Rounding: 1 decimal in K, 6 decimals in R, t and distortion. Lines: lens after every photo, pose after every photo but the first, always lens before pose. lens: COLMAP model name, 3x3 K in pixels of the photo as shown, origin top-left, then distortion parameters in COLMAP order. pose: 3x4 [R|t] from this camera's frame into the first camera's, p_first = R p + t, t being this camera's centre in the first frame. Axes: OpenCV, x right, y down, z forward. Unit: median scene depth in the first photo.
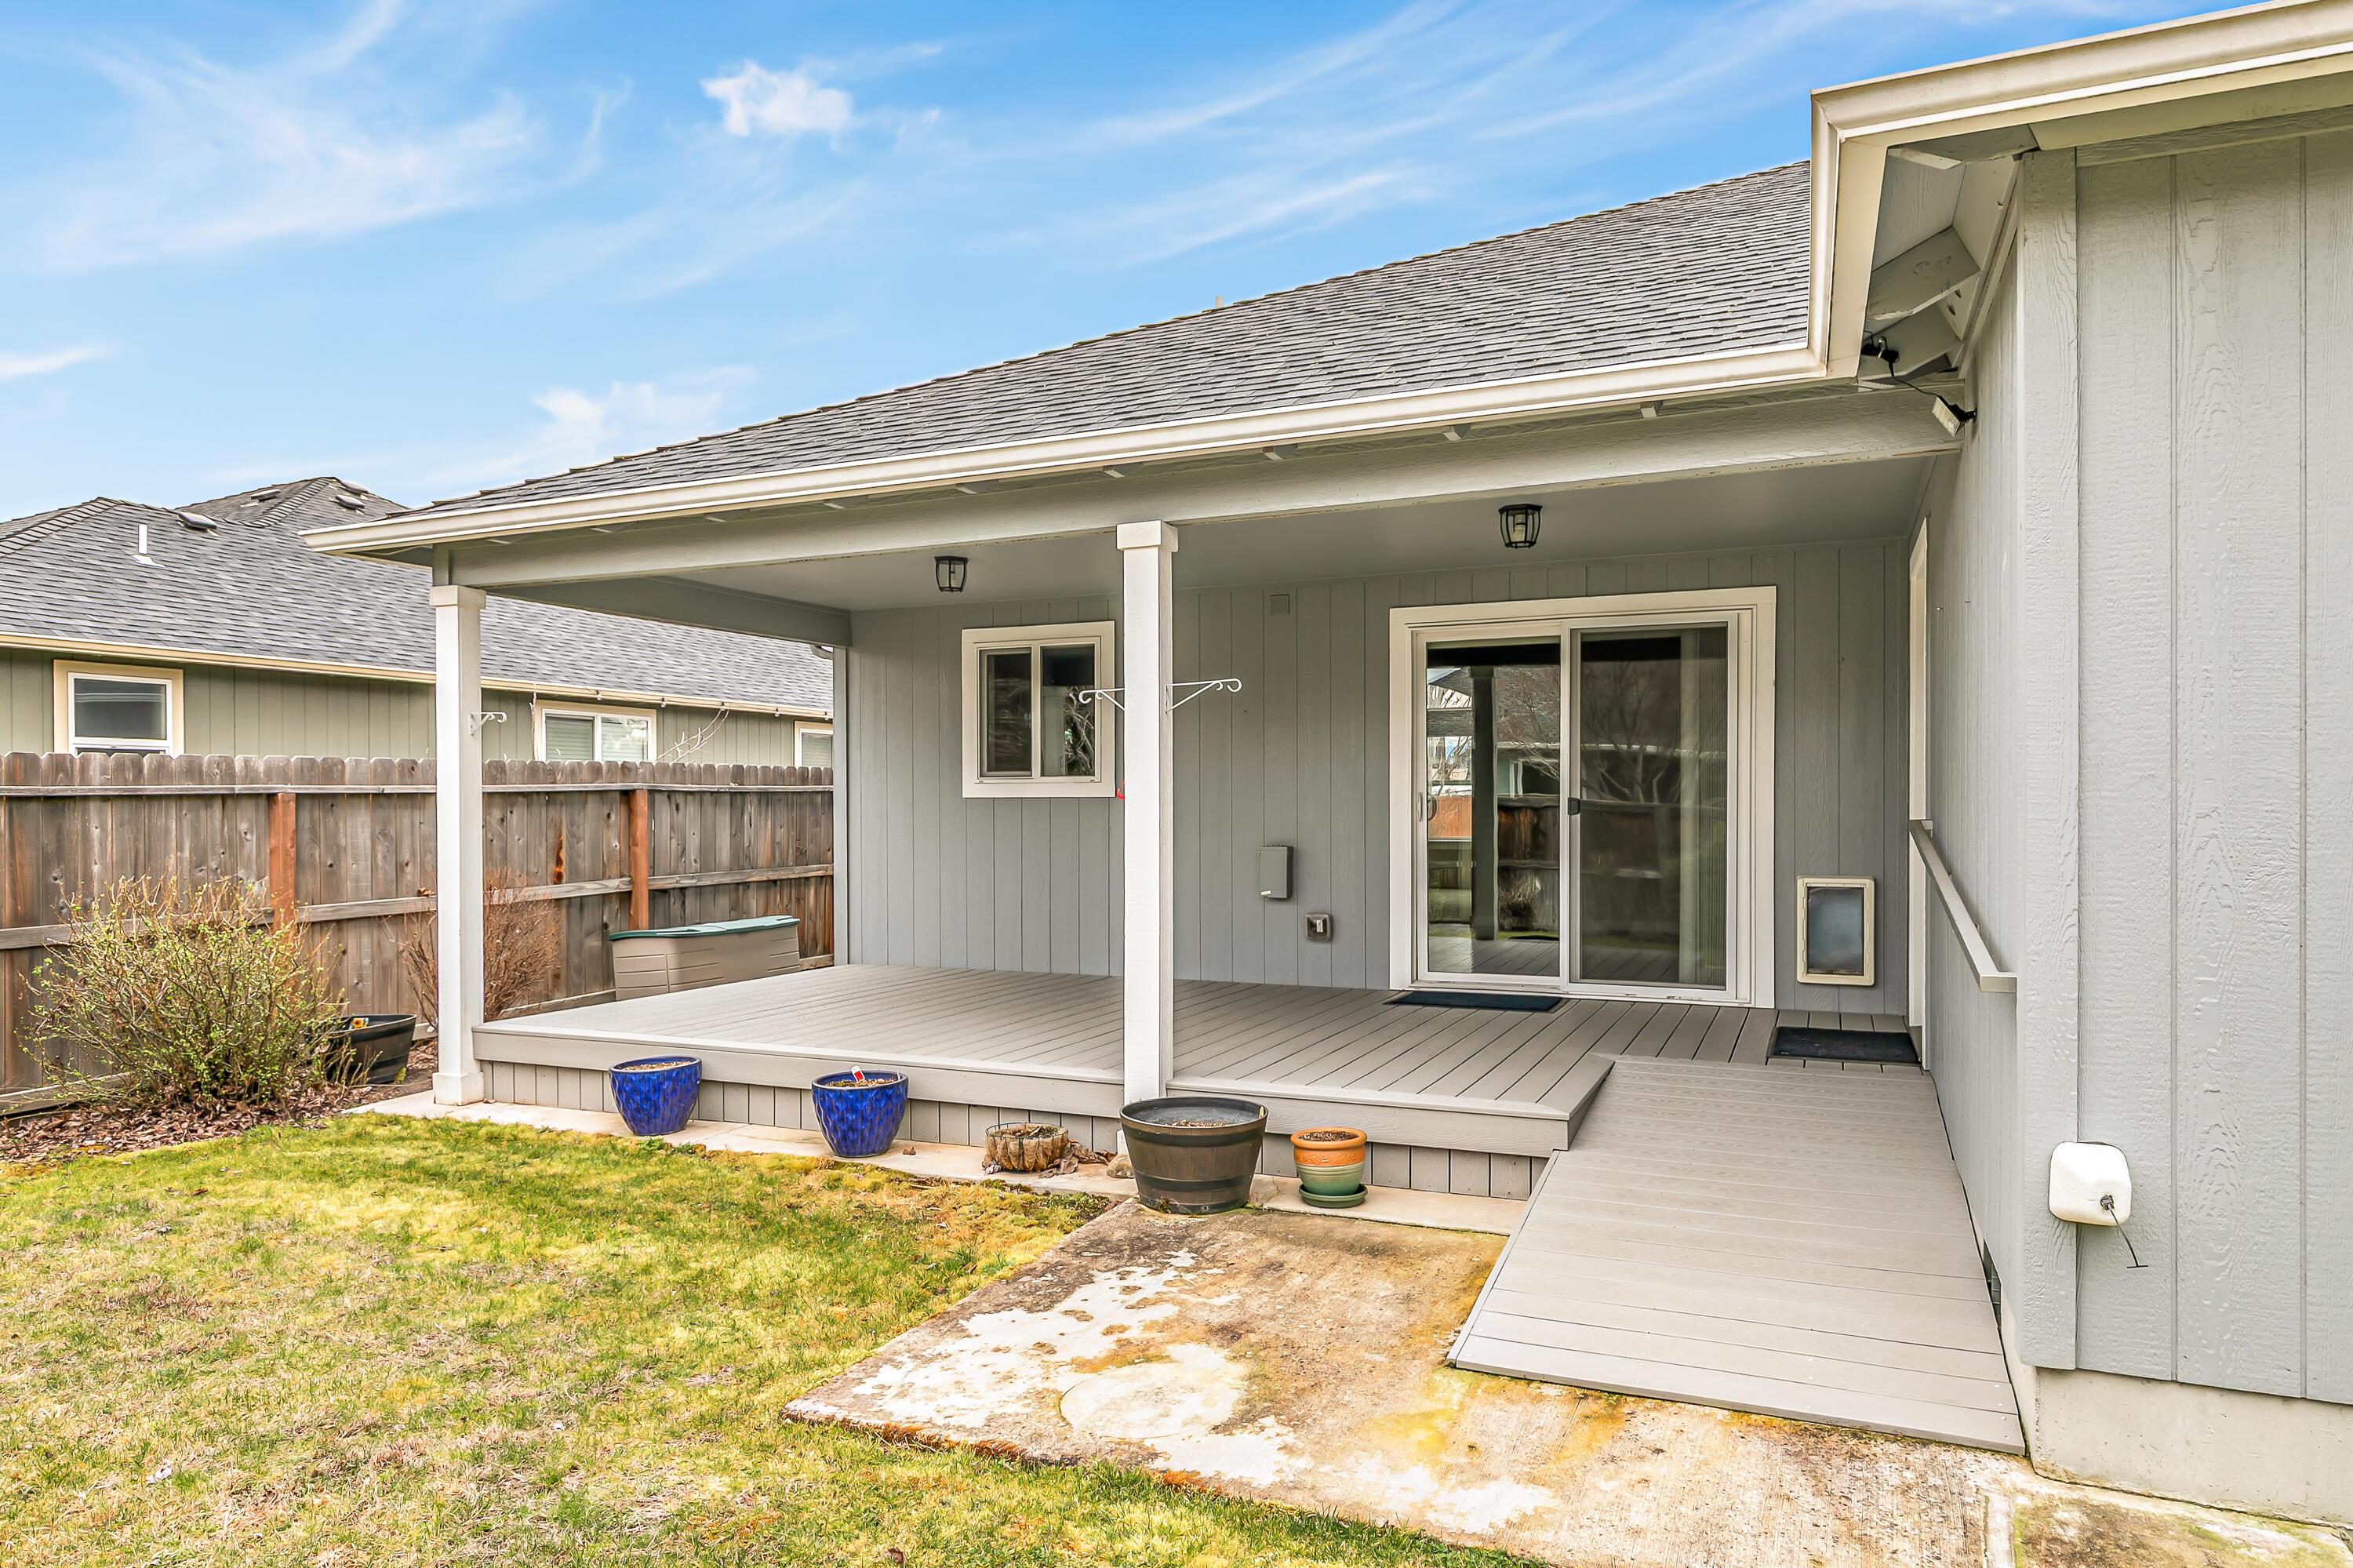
lens RADIAL K [[1416.2, 0, 1184.9], [0, 1416.2, 802.7], [0, 0, 1]] dist [0.003530, -0.002379]
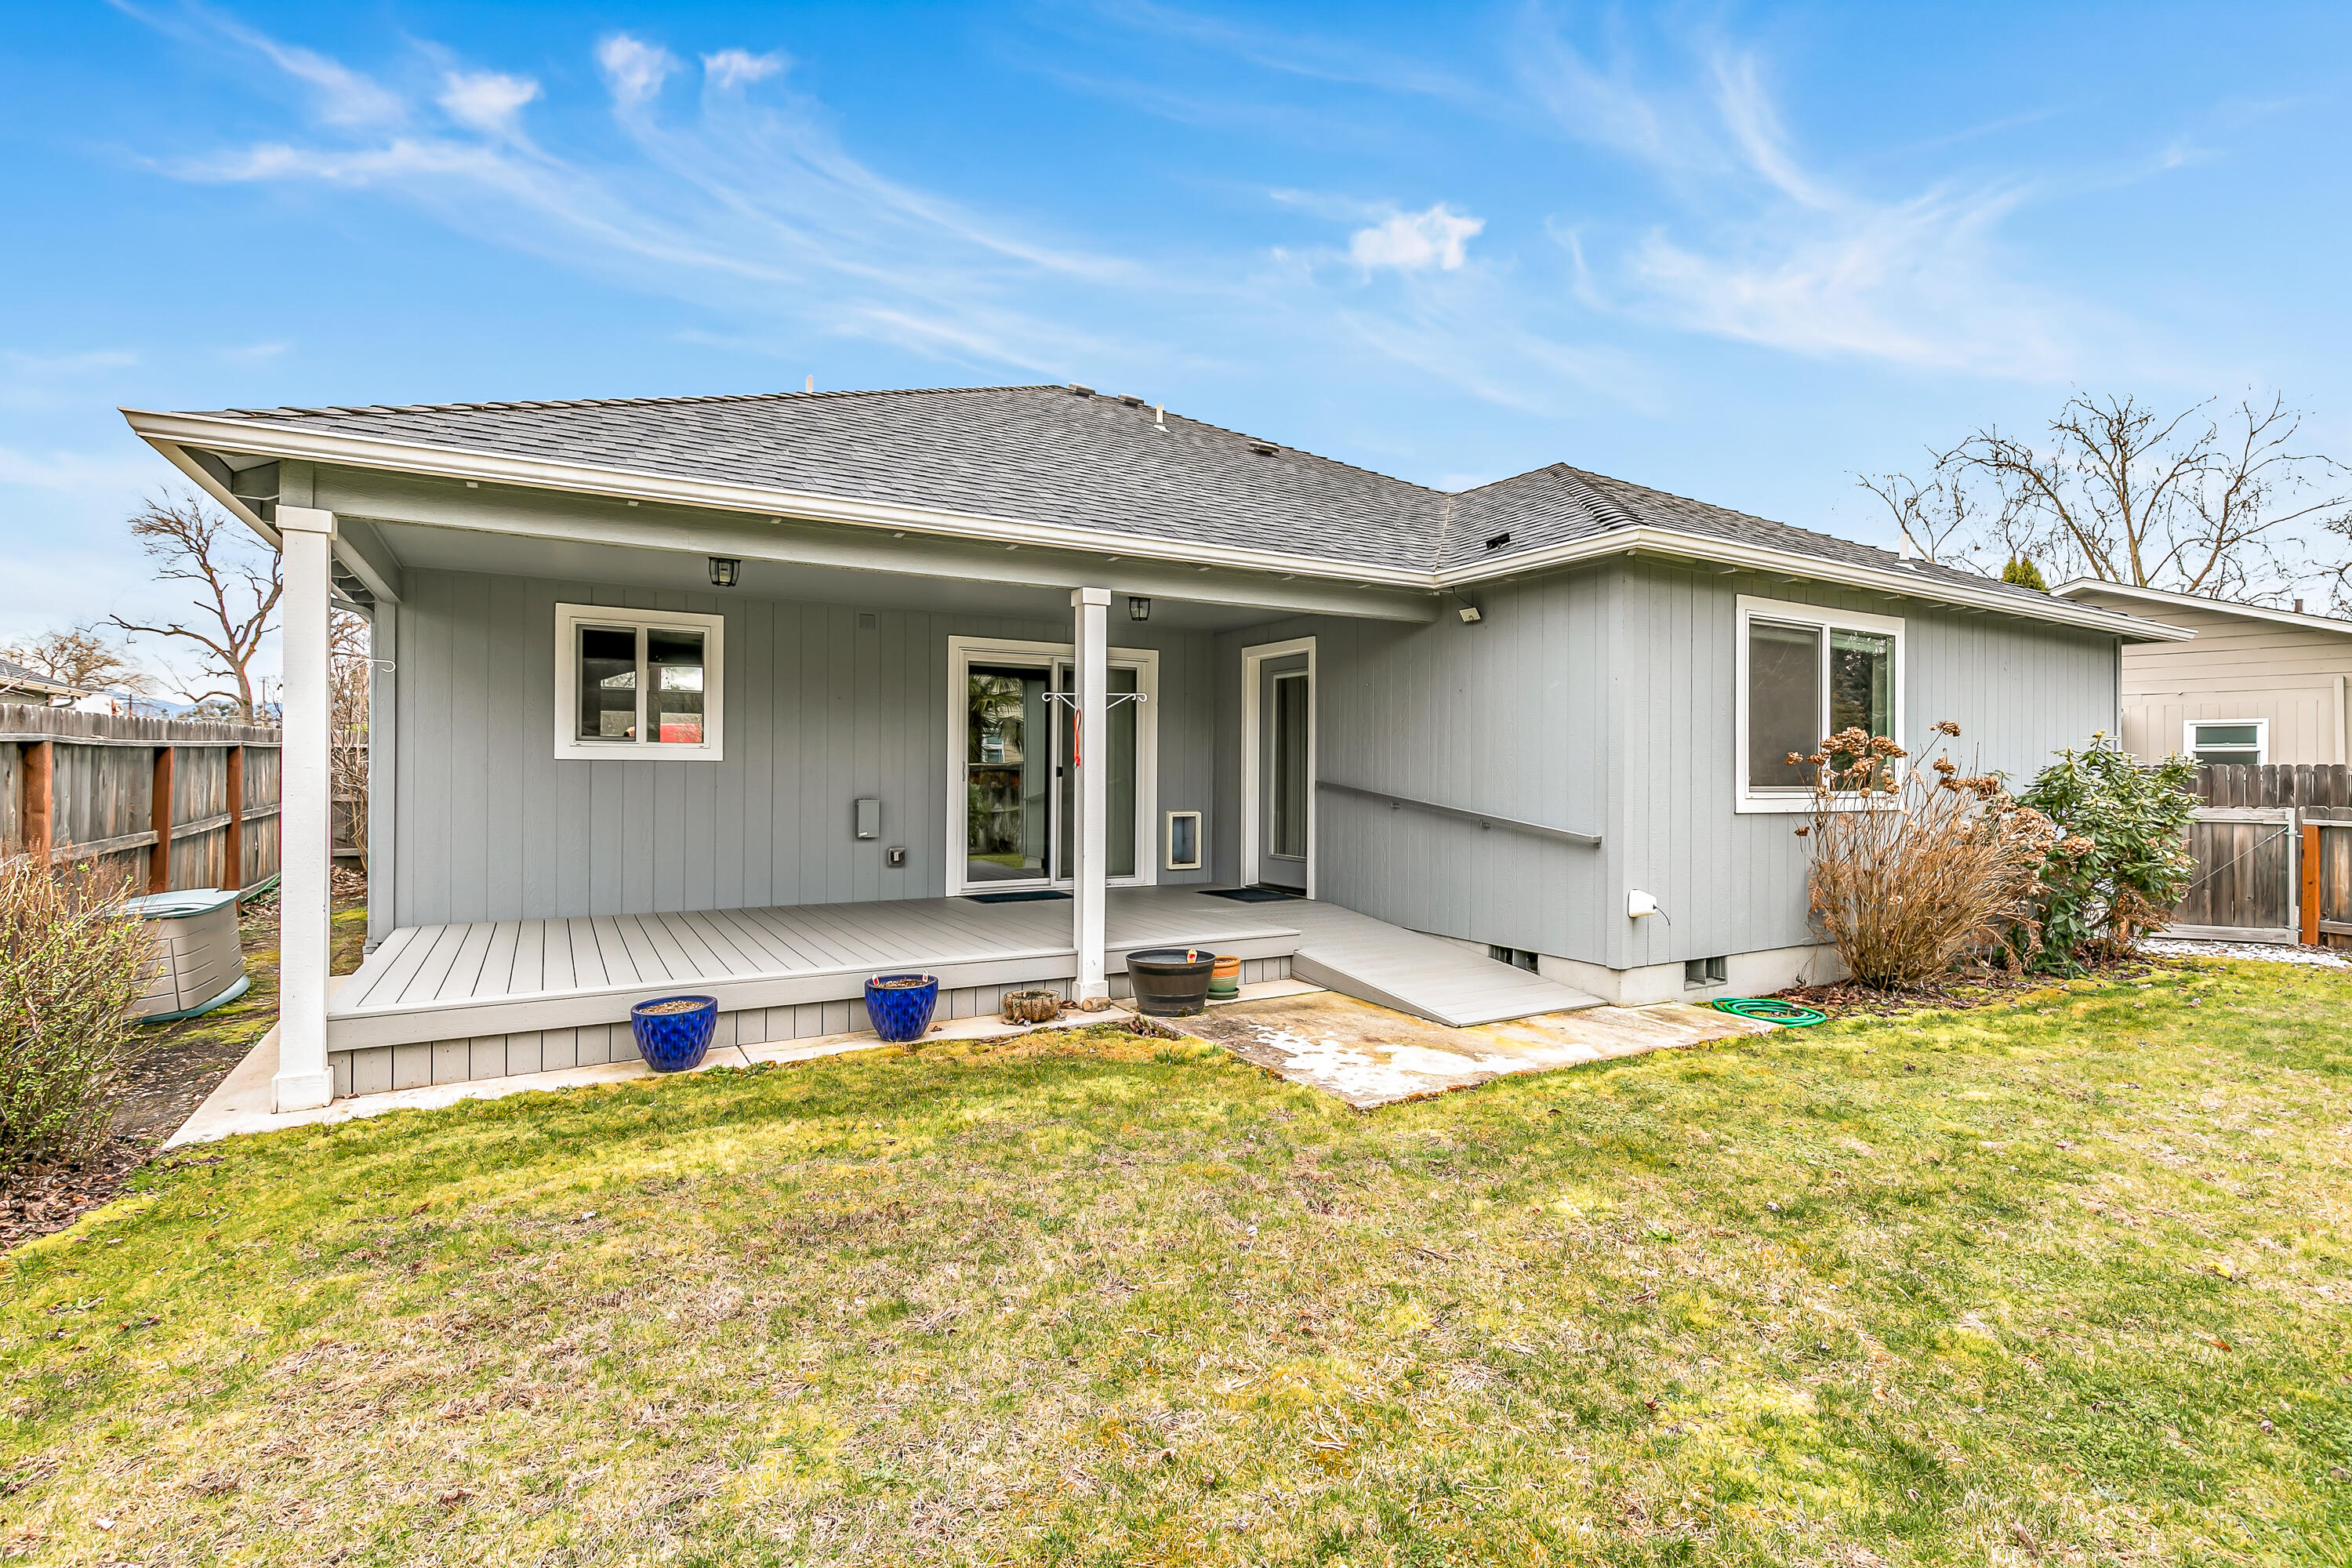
lens RADIAL K [[1076.4, 0, 1177.0], [0, 1076.4, 774.5], [0, 0, 1]] dist [0.010926, -0.000183]
pose [[0.593057, 0.005655, 0.805140, -0.895418], [-0.010941, 0.999940, 0.001037, 0.003233], [-0.805086, -0.009424, 0.593083, 0.222477]]
